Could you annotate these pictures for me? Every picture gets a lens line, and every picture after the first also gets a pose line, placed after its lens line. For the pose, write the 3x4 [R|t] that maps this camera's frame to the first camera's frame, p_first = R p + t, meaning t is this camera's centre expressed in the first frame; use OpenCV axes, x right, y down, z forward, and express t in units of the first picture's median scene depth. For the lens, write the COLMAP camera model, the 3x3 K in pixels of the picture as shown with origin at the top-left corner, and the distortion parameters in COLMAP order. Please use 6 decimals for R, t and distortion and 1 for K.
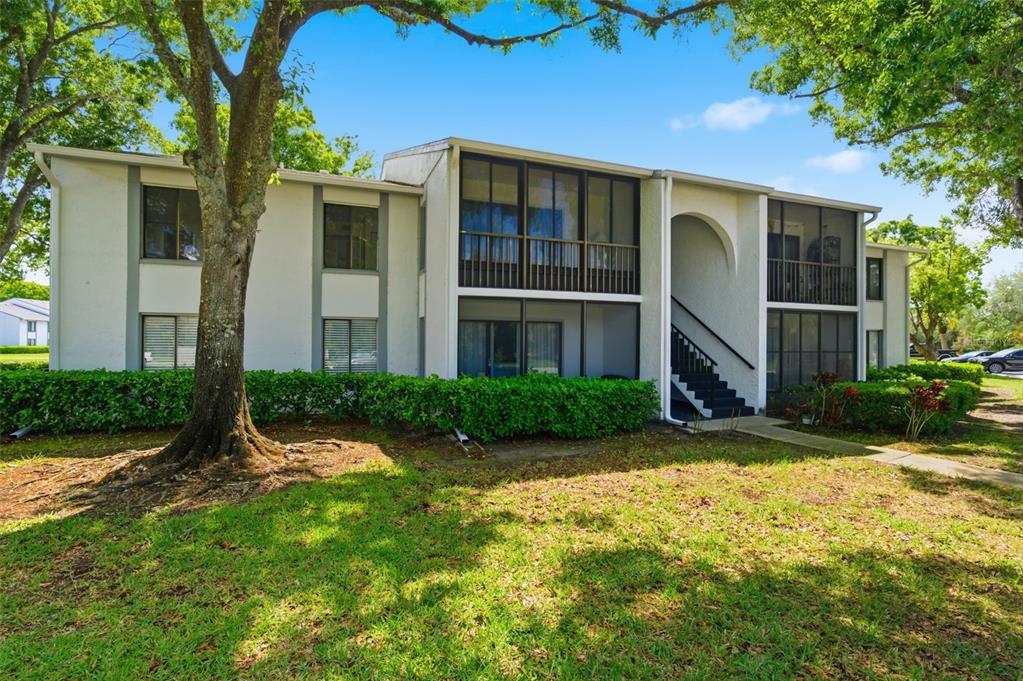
lens RADIAL K [[396.9, 0, 515.2], [0, 396.9, 340.4], [0, 0, 1]] dist [-0.003798, -0.000283]
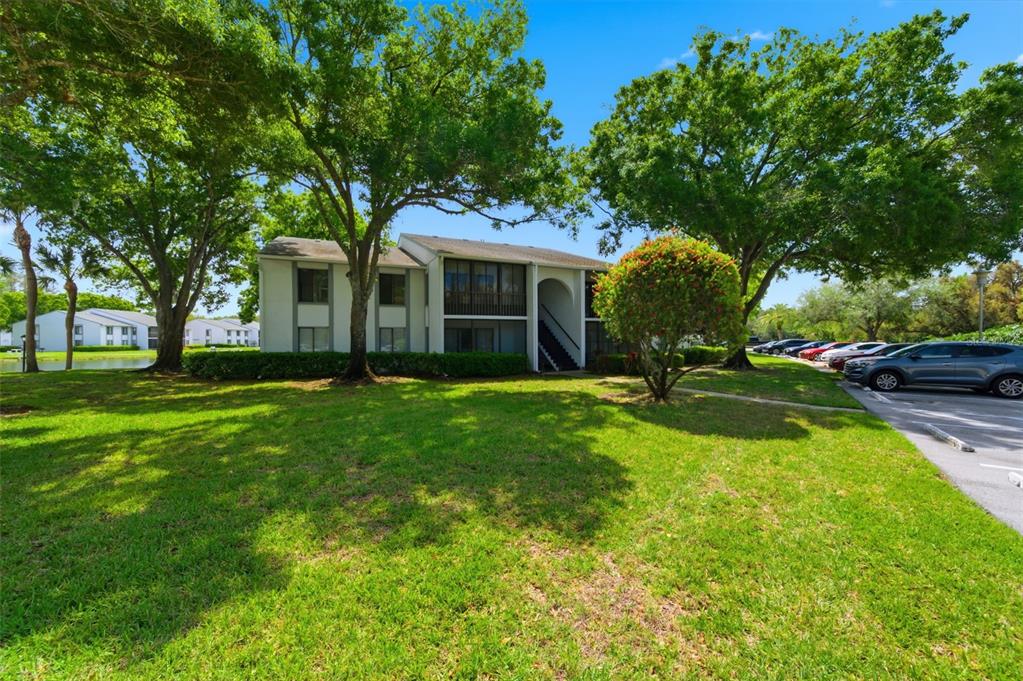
lens RADIAL K [[396.9, 0, 527.9], [0, 396.9, 341.9], [0, 0, 1]] dist [-0.003798, -0.000283]
pose [[0.998182, -0.012087, 0.059054, 0.197241], [0.011315, 0.999846, 0.013396, 0.000567], [-0.059207, -0.012704, 0.998165, -1.276623]]
